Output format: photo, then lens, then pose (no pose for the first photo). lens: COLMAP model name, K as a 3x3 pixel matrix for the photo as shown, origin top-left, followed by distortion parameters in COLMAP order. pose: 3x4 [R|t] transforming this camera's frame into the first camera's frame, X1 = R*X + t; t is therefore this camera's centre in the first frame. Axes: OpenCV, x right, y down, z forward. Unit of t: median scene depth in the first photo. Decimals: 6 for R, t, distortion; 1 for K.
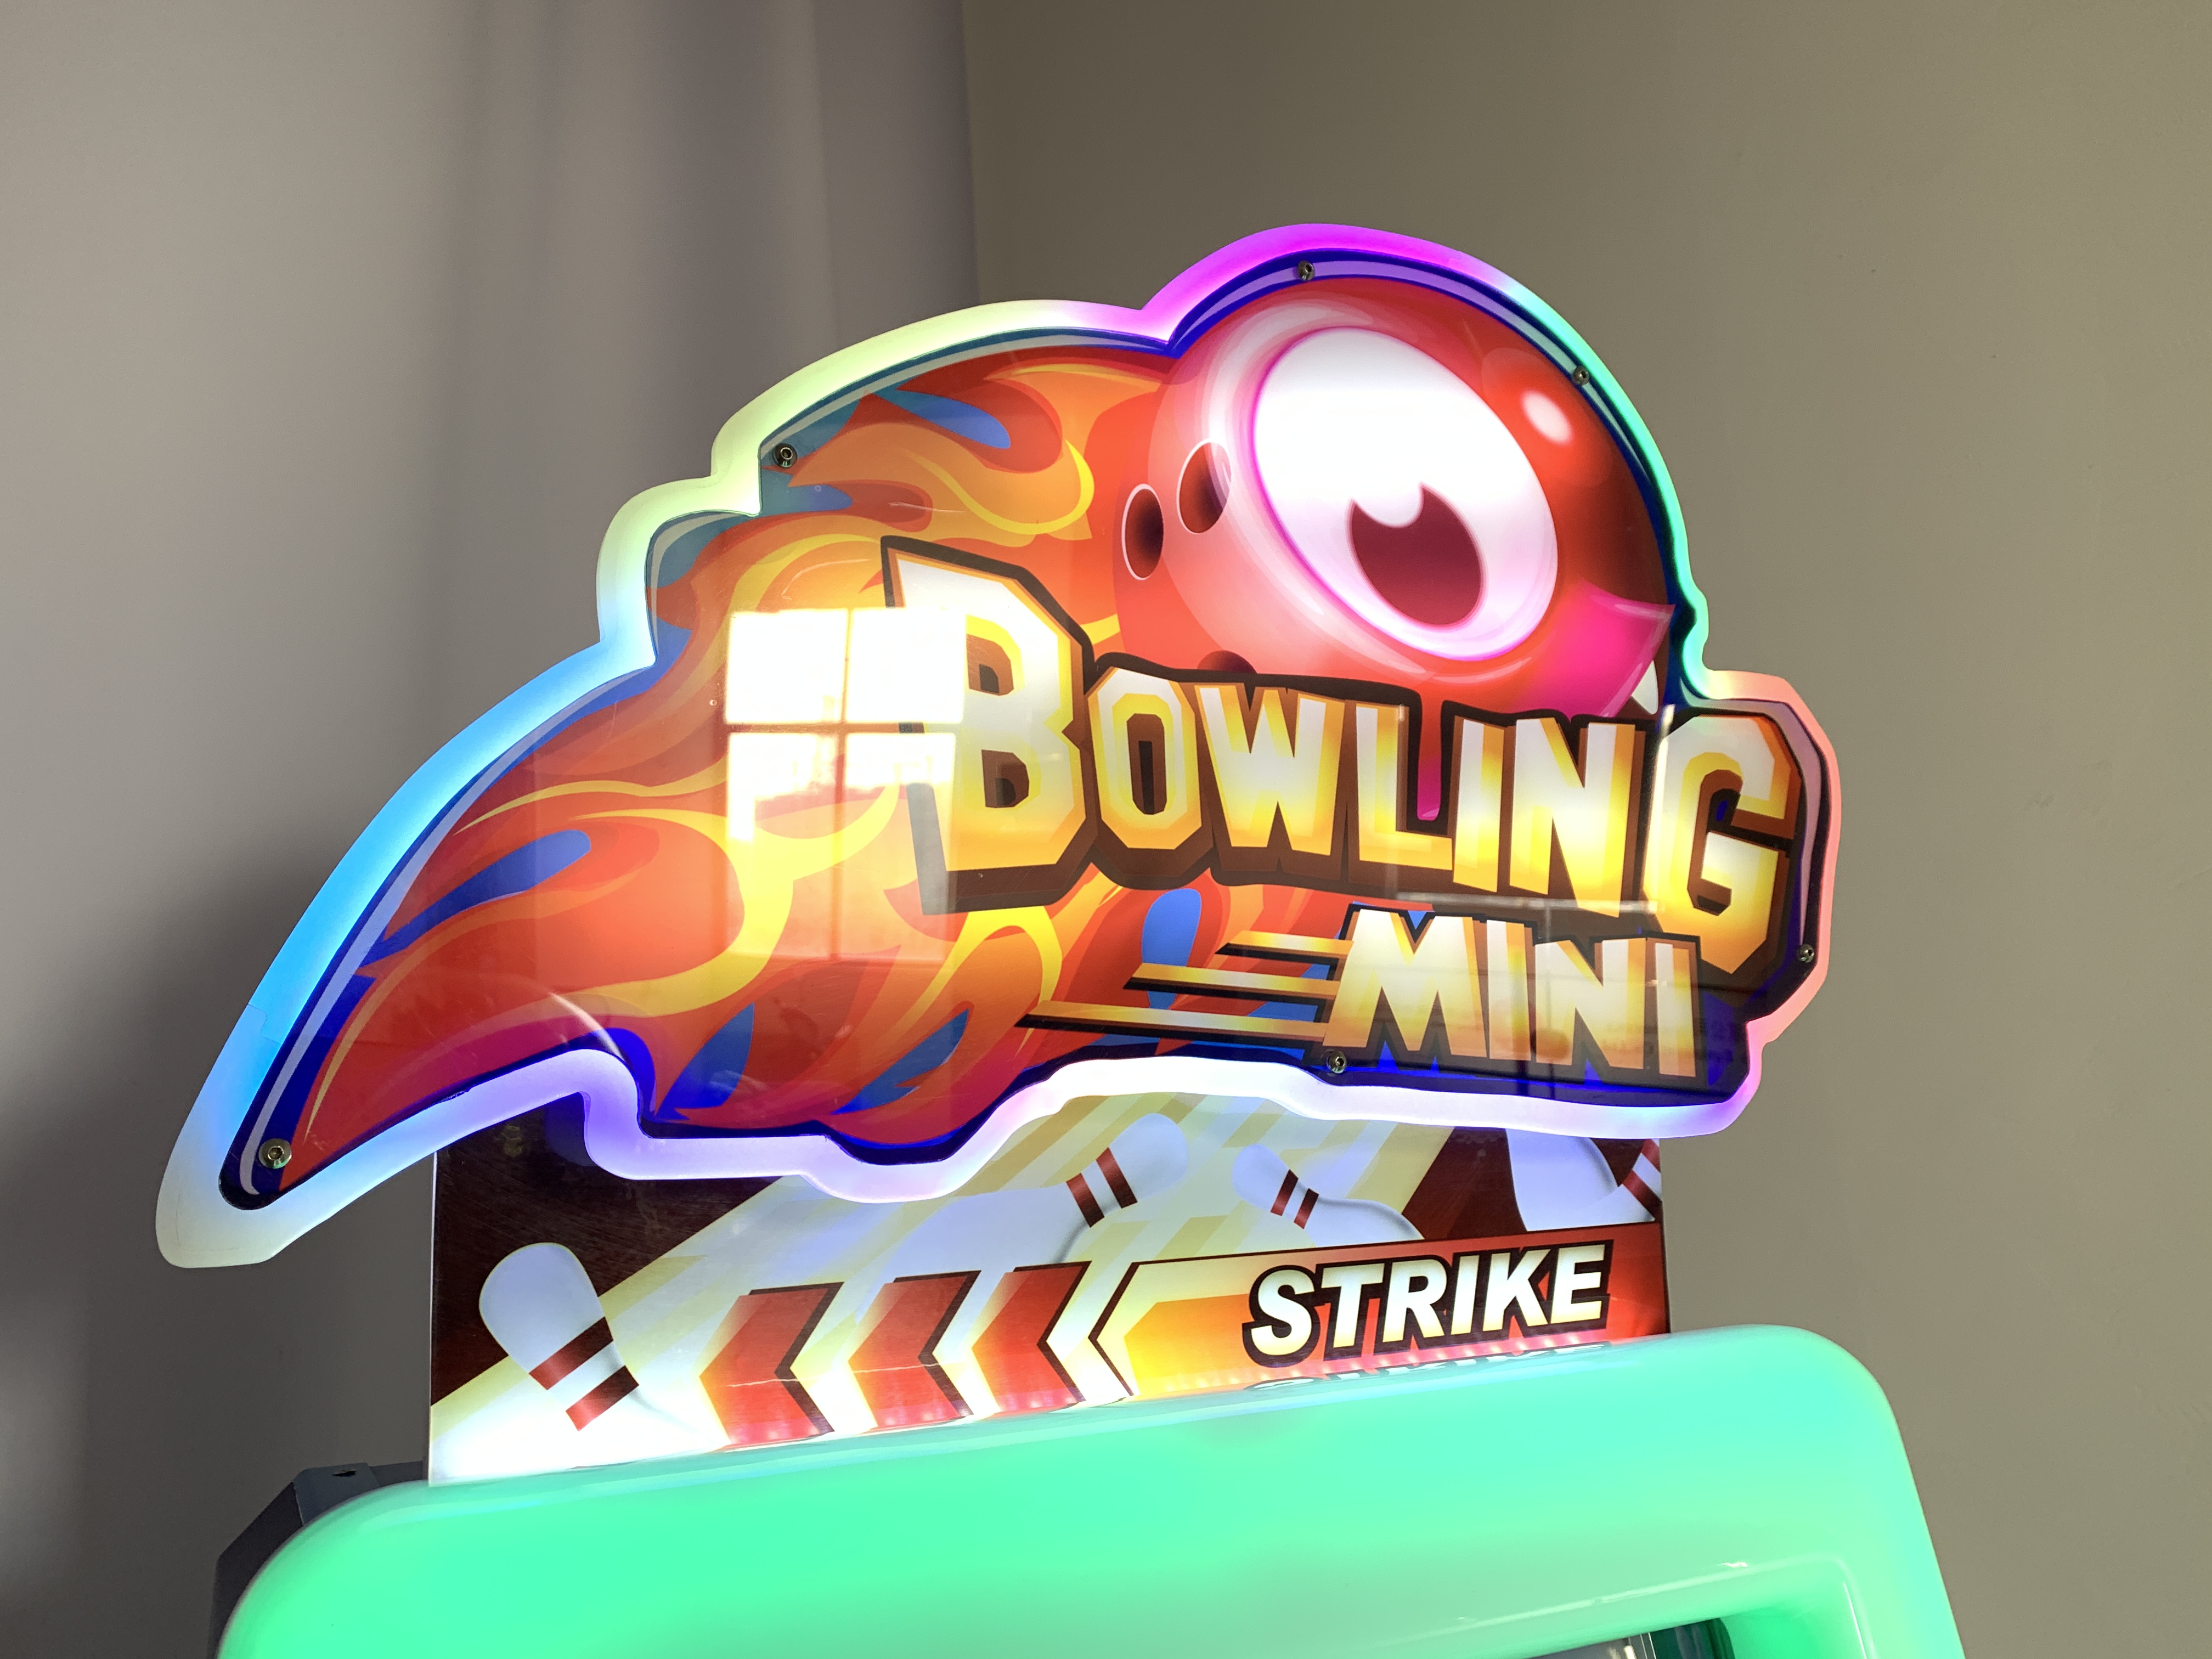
lens RADIAL K [[1714.3, 0, 1095.5], [0, 1714.3, 825.2], [0, 0, 1]] dist [0.032919, -0.043226]
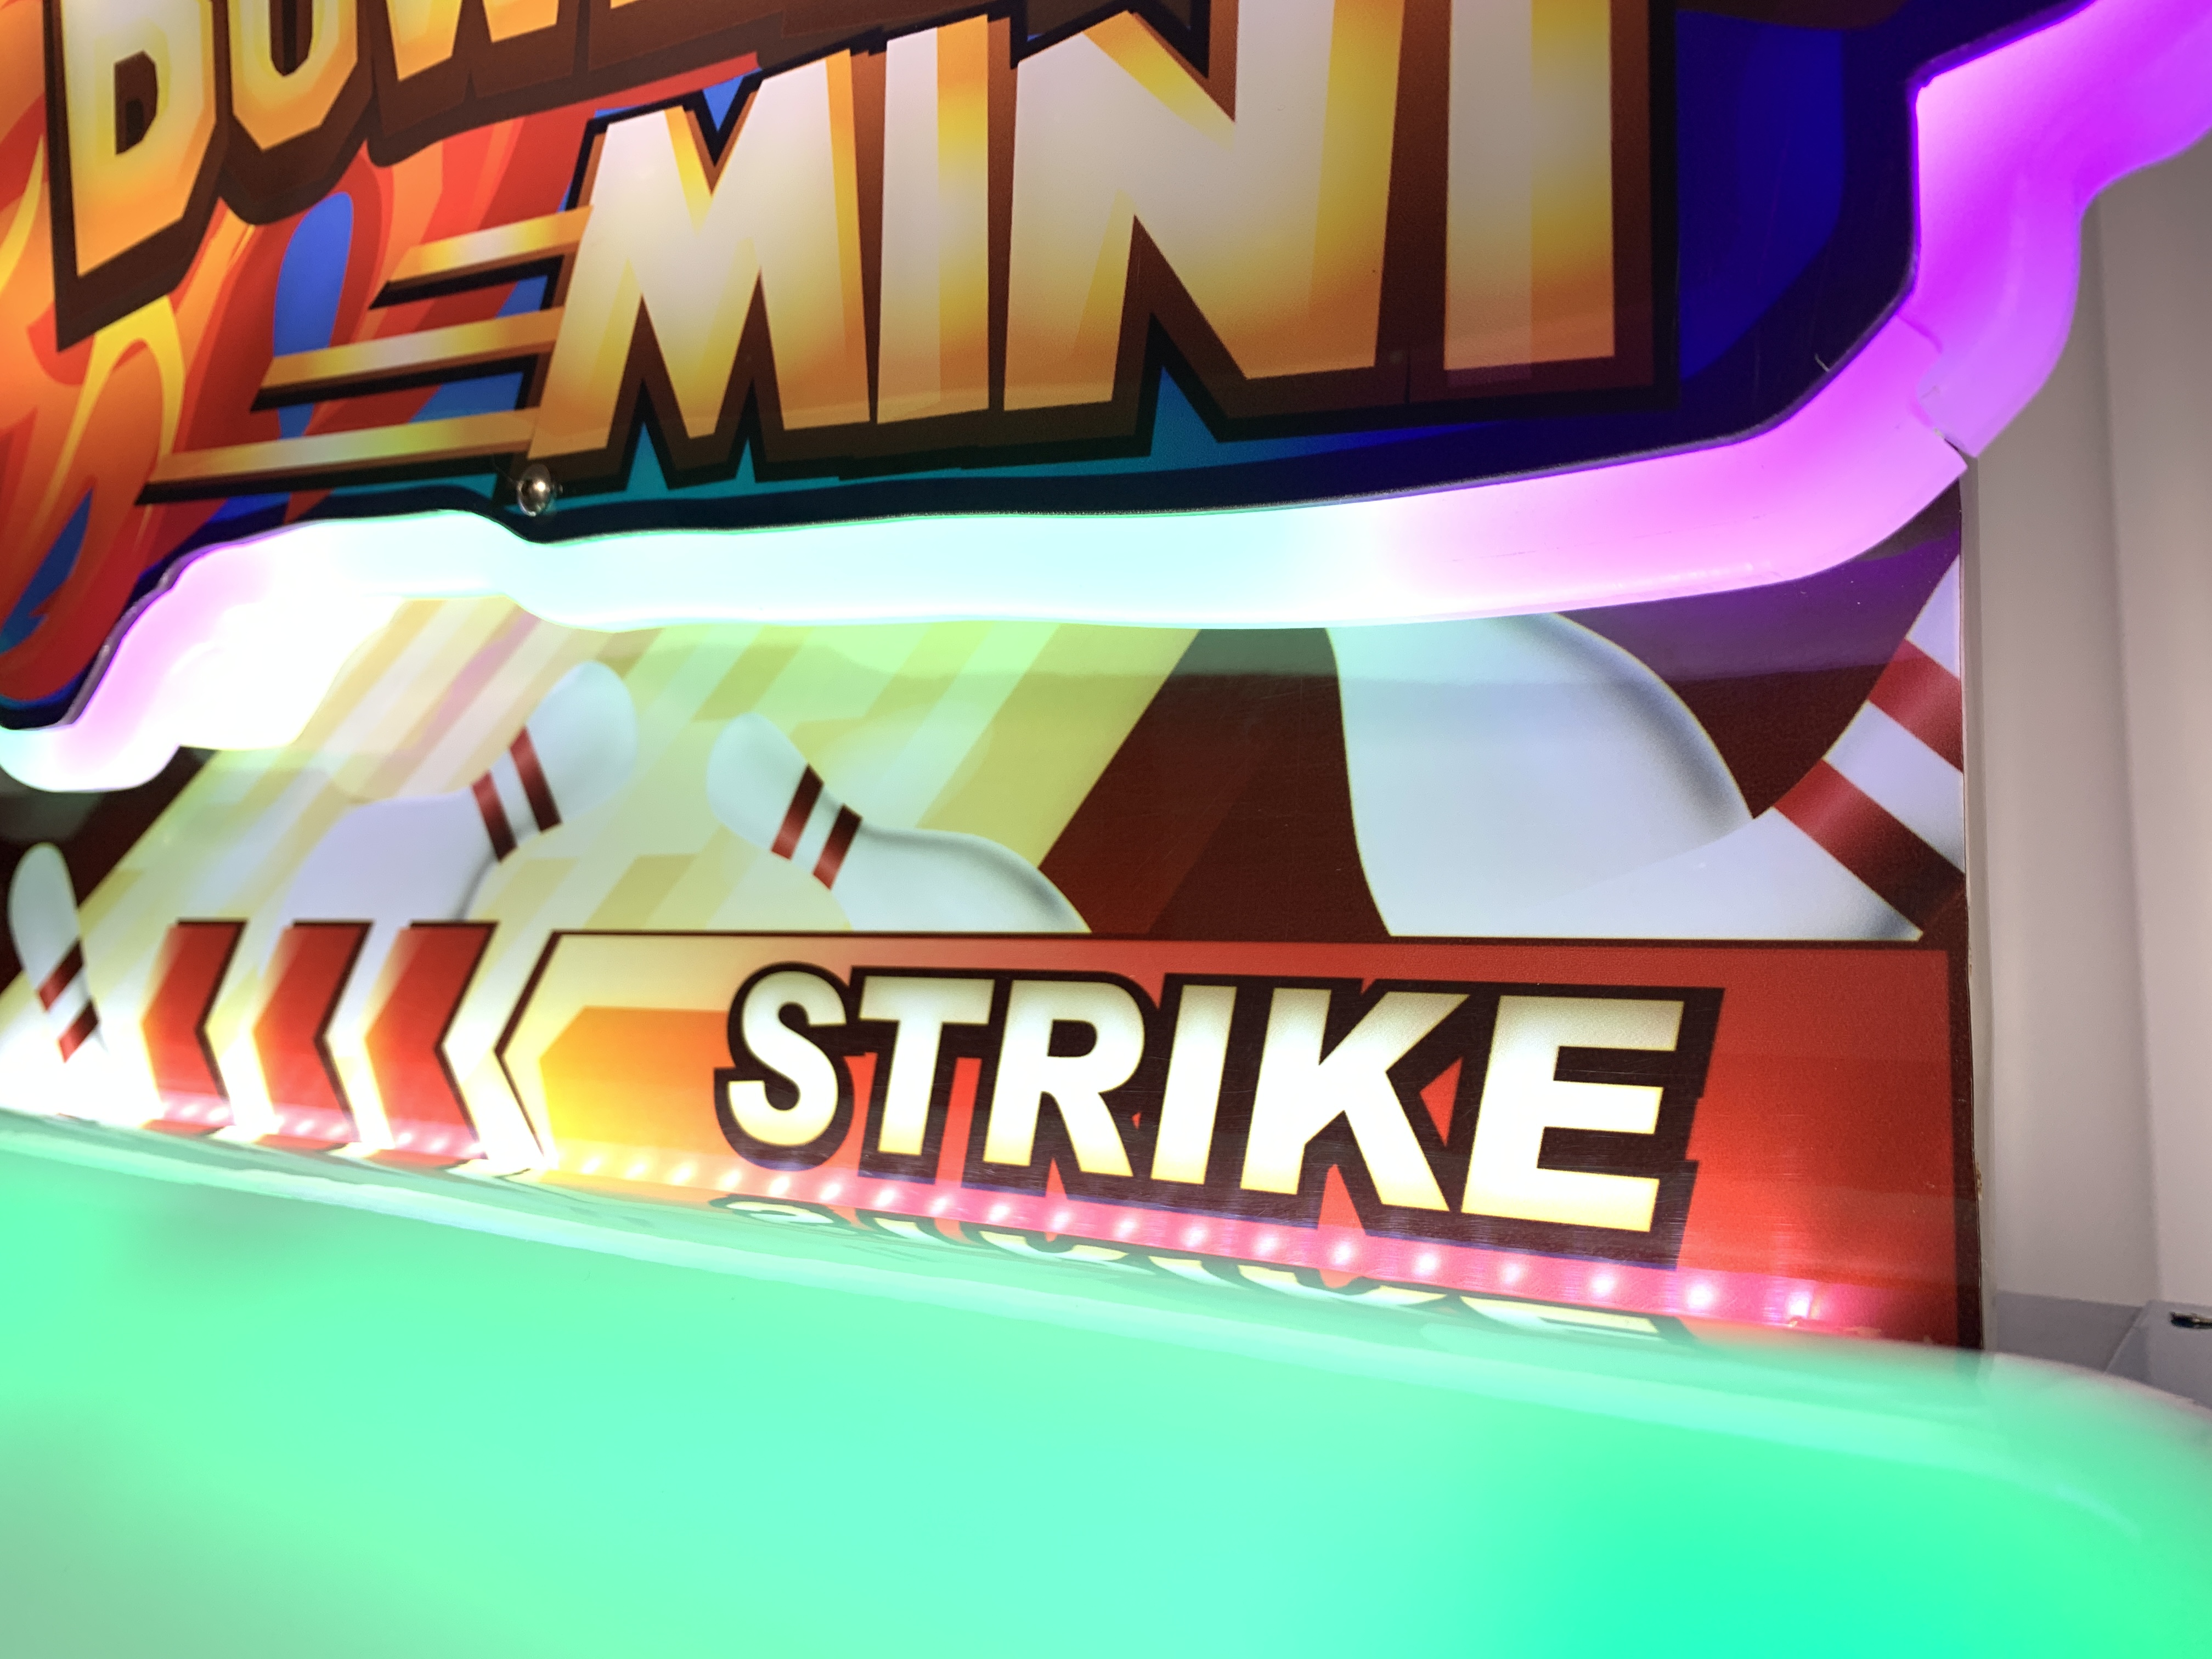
lens RADIAL K [[1714.3, 0, 1106.9], [0, 1714.3, 827.3], [0, 0, 1]] dist [0.032919, -0.043226]
pose [[0.503755, -0.014845, -0.863719, 0.559422], [0.111237, 0.992643, 0.047817, 0.206087], [0.856655, -0.120166, 0.501700, 0.840946]]
